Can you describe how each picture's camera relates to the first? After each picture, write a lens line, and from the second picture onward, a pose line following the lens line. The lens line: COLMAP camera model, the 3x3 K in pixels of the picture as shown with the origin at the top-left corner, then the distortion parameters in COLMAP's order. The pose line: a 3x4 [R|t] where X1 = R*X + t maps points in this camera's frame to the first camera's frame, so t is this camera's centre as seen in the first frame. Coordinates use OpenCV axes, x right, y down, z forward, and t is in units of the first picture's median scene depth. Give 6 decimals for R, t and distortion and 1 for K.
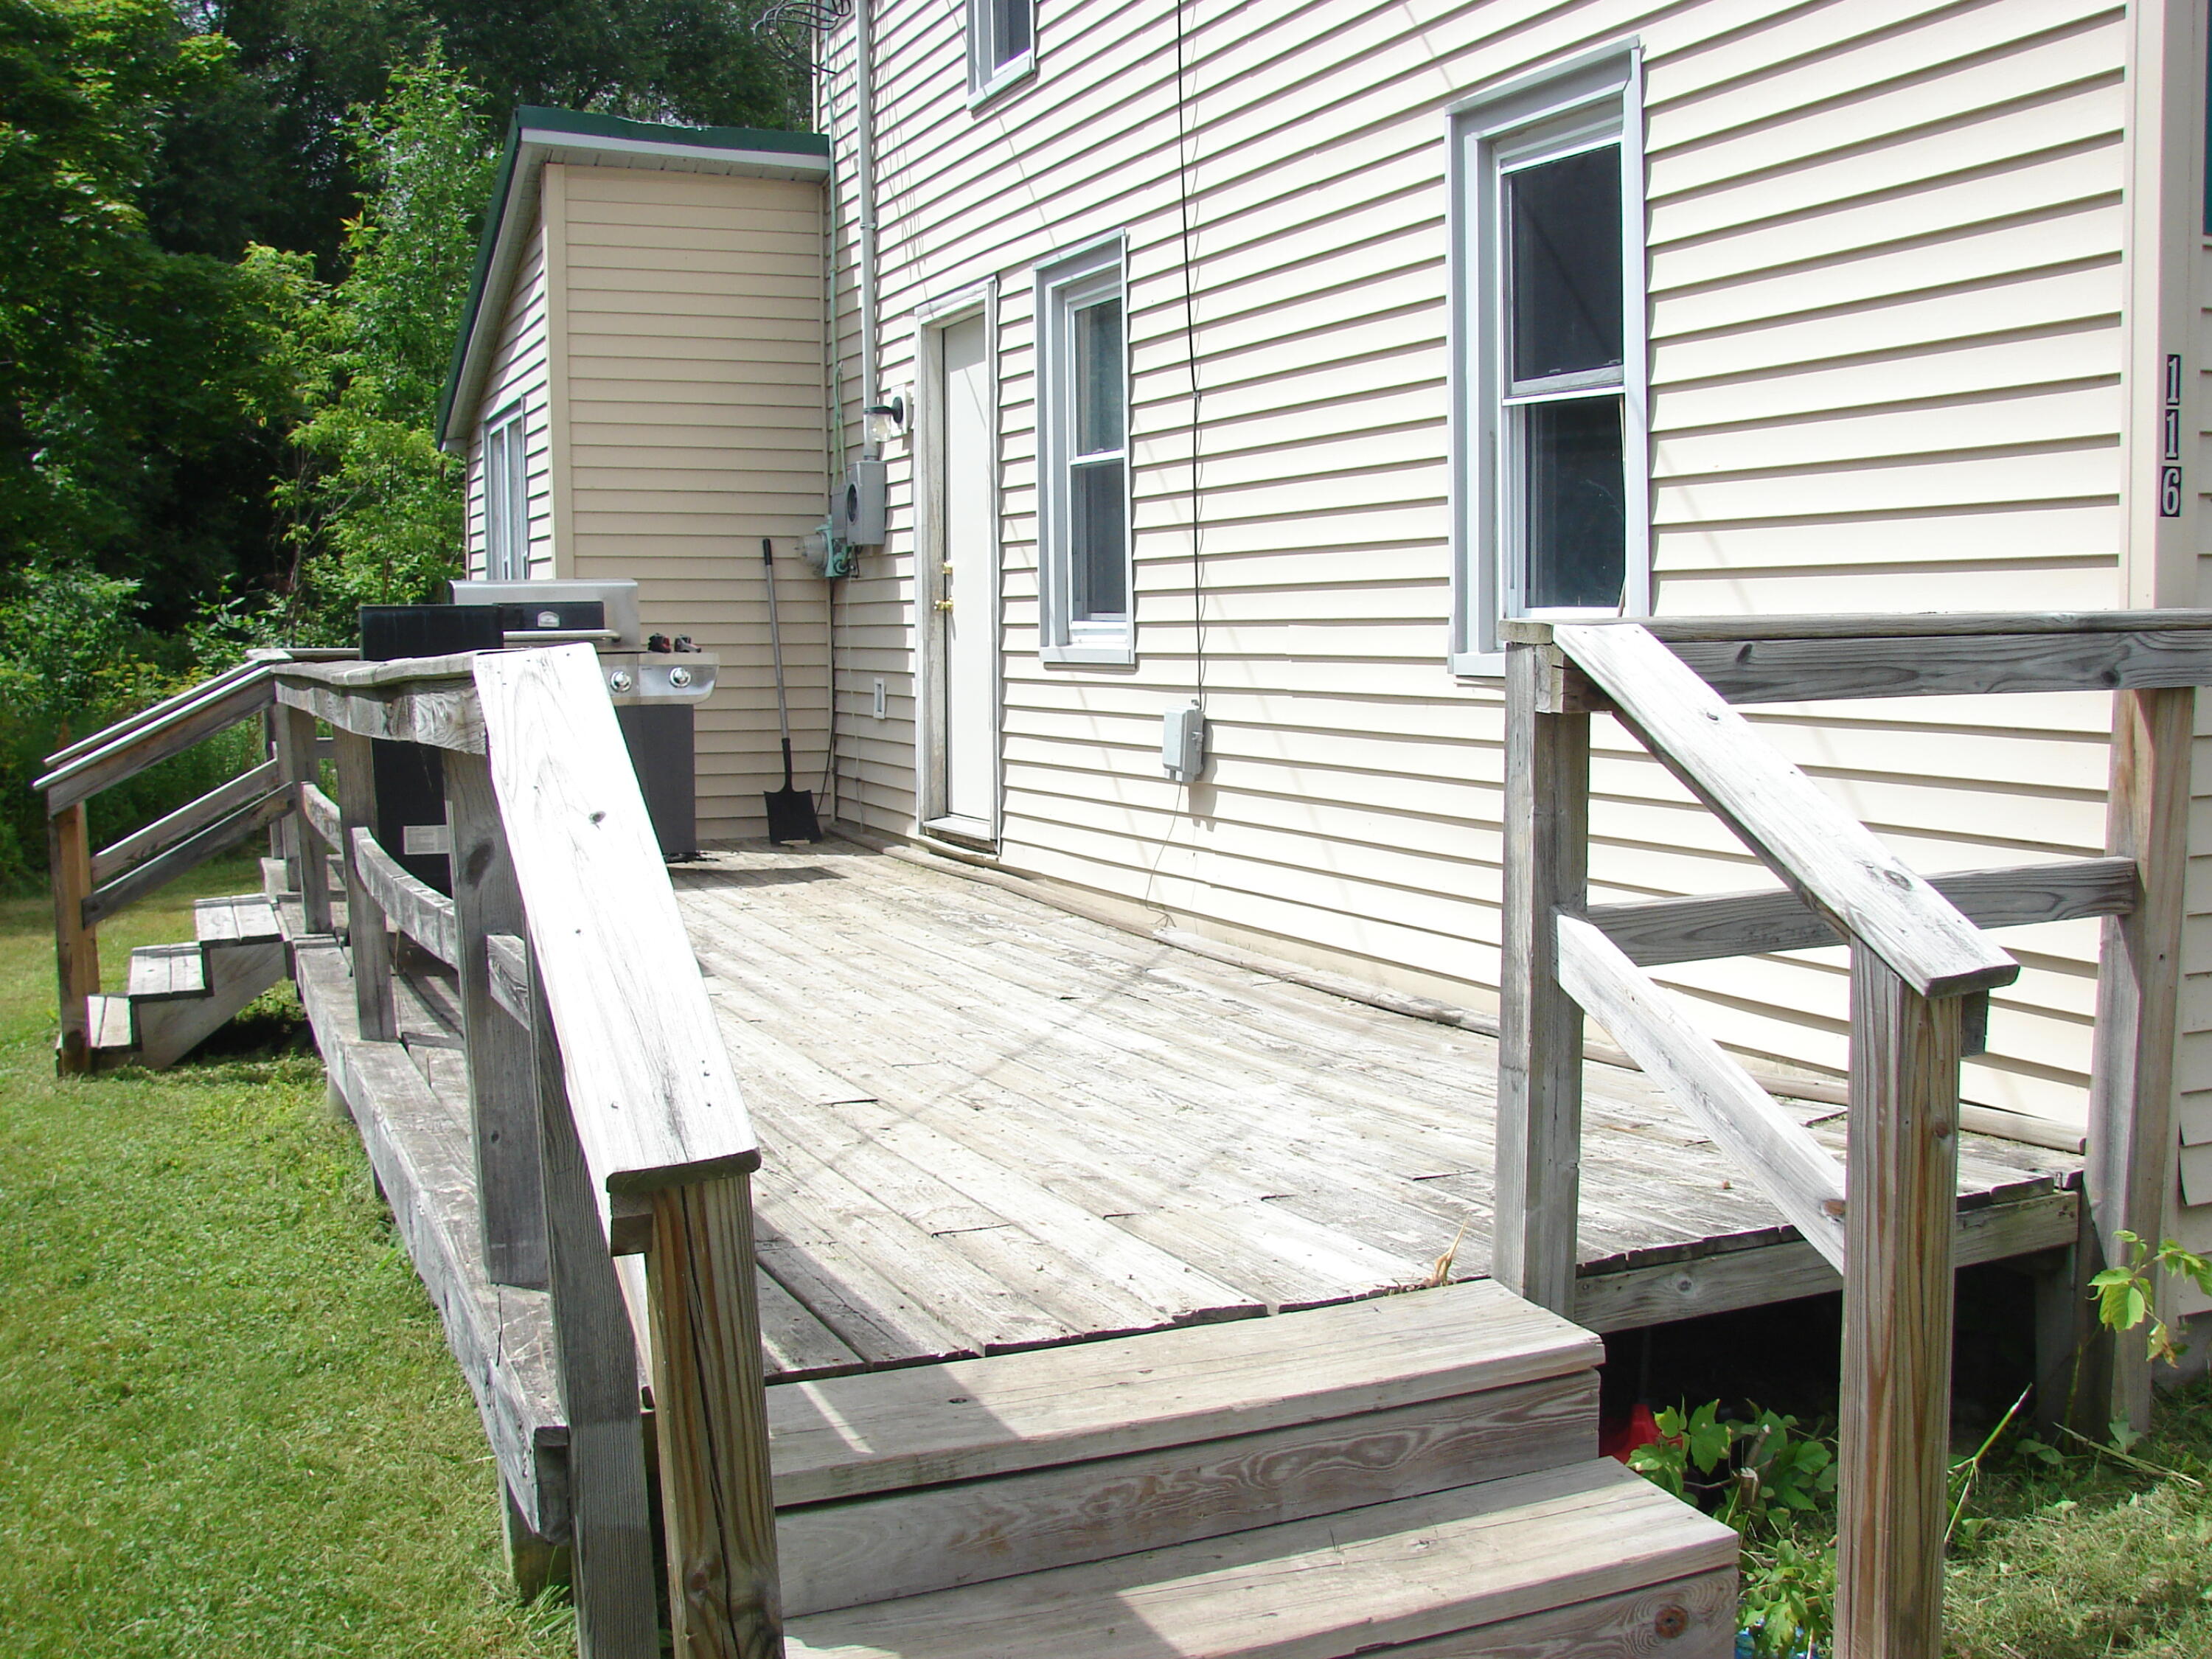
lens RADIAL K [[2390.5, 0, 1106.0], [0, 2390.5, 829.5], [0, 0, 1]] dist [-0.200244, 0.226270]
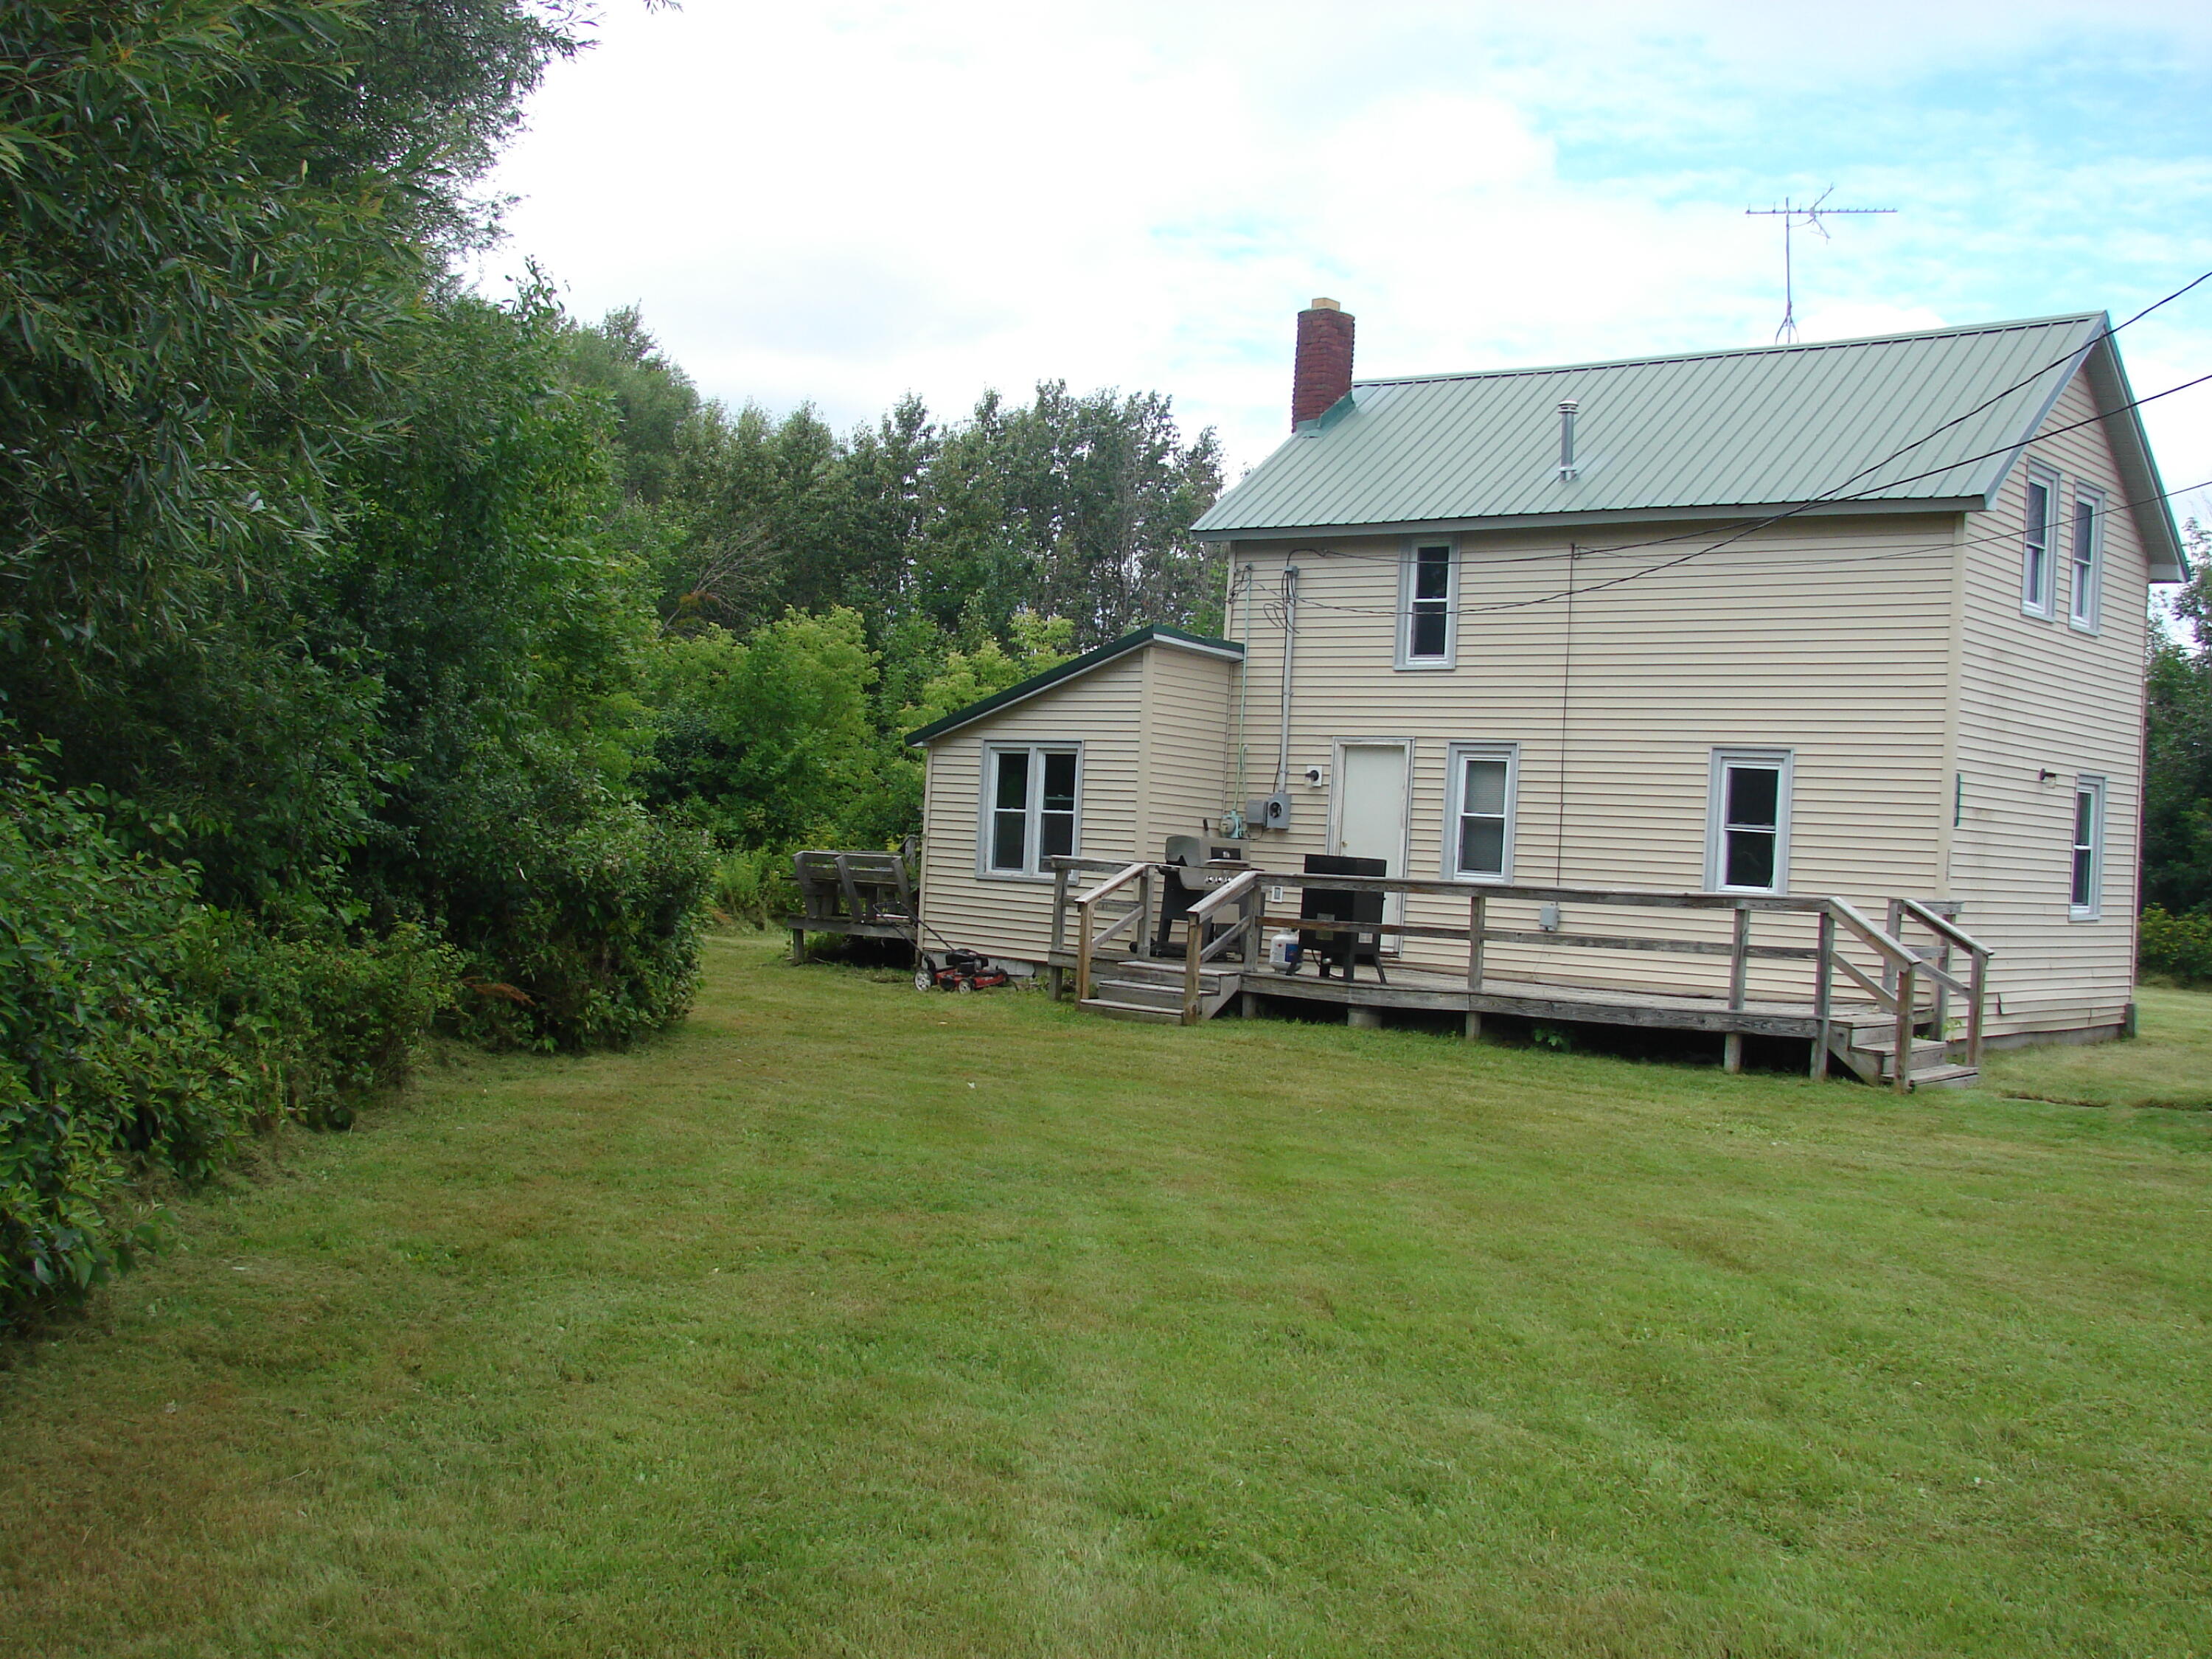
lens RADIAL K [[2390.5, 0, 1106.0], [0, 2390.5, 829.5], [0, 0, 1]] dist [-0.200244, 0.226270]
pose [[0.898979, 0.065816, 0.433018, -1.779867], [-0.029205, 0.995453, -0.090671, 0.141125], [-0.437017, 0.068865, 0.896813, -1.458044]]
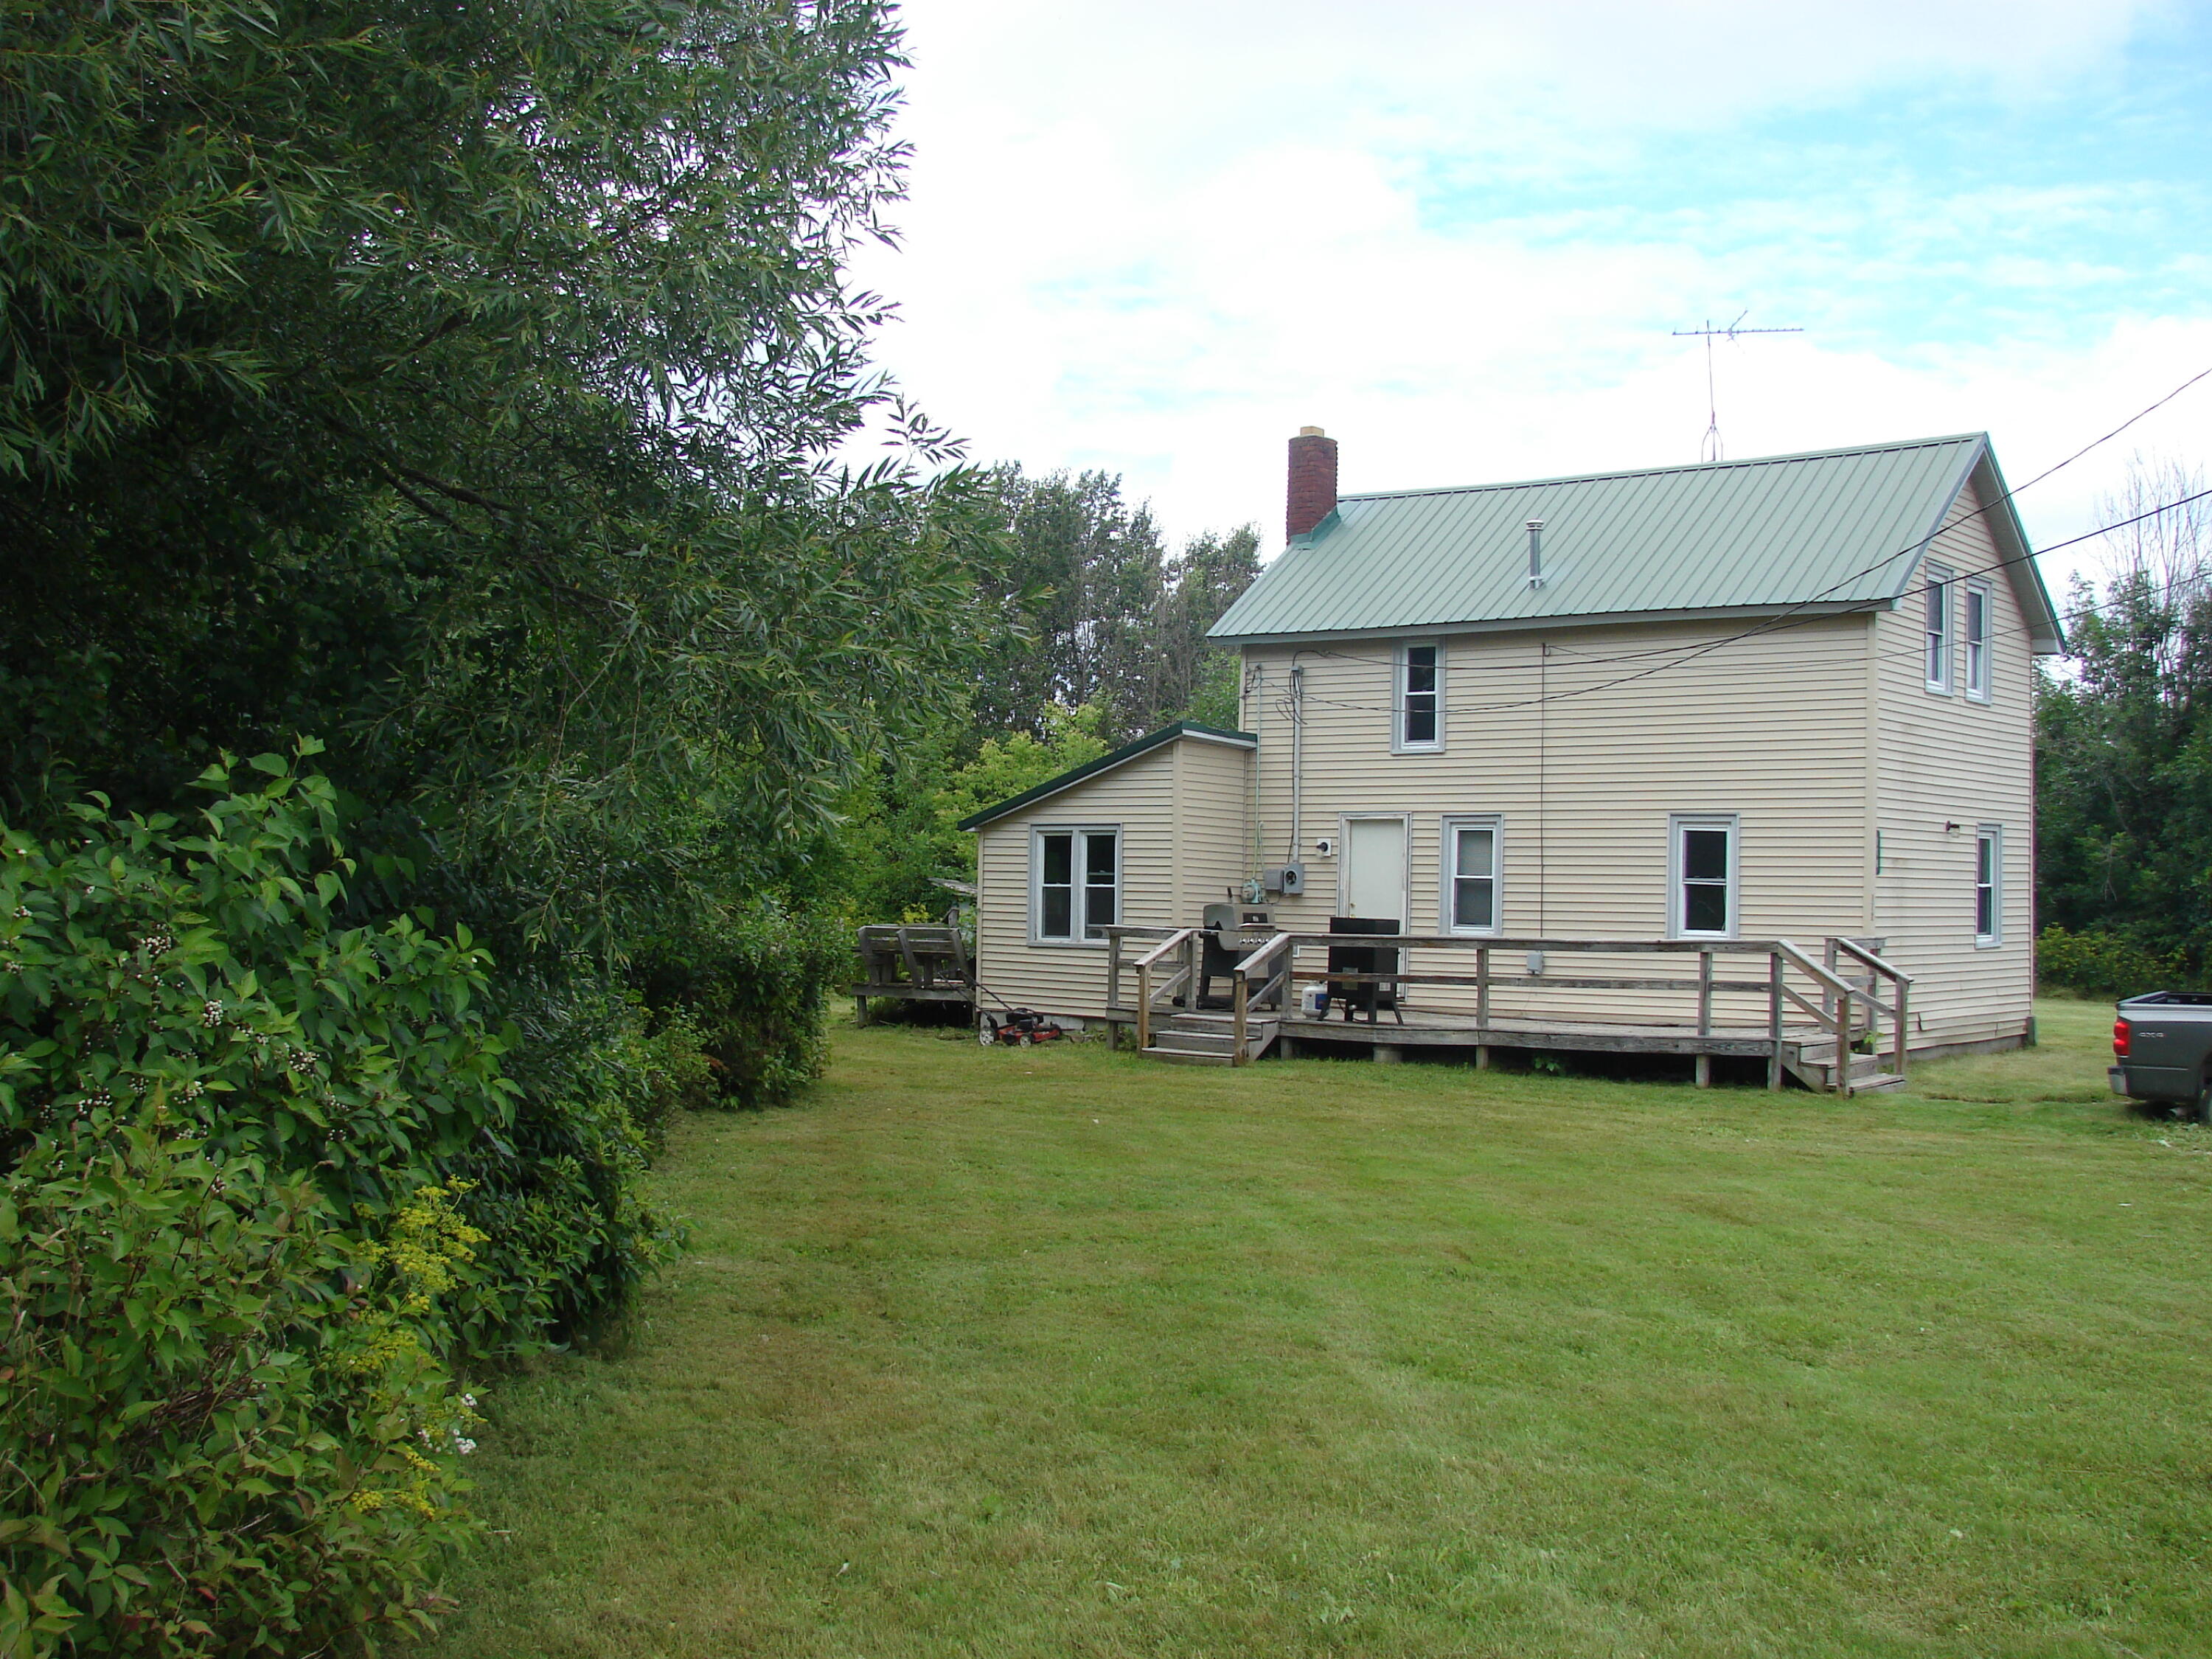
lens RADIAL K [[2390.5, 0, 1106.0], [0, 2390.5, 829.5], [0, 0, 1]] dist [-0.200244, 0.226270]
pose [[0.885132, 0.043491, 0.463303, -2.167947], [0.009187, 0.993796, -0.110842, 0.151030], [-0.465249, 0.102366, 0.879241, -1.817566]]
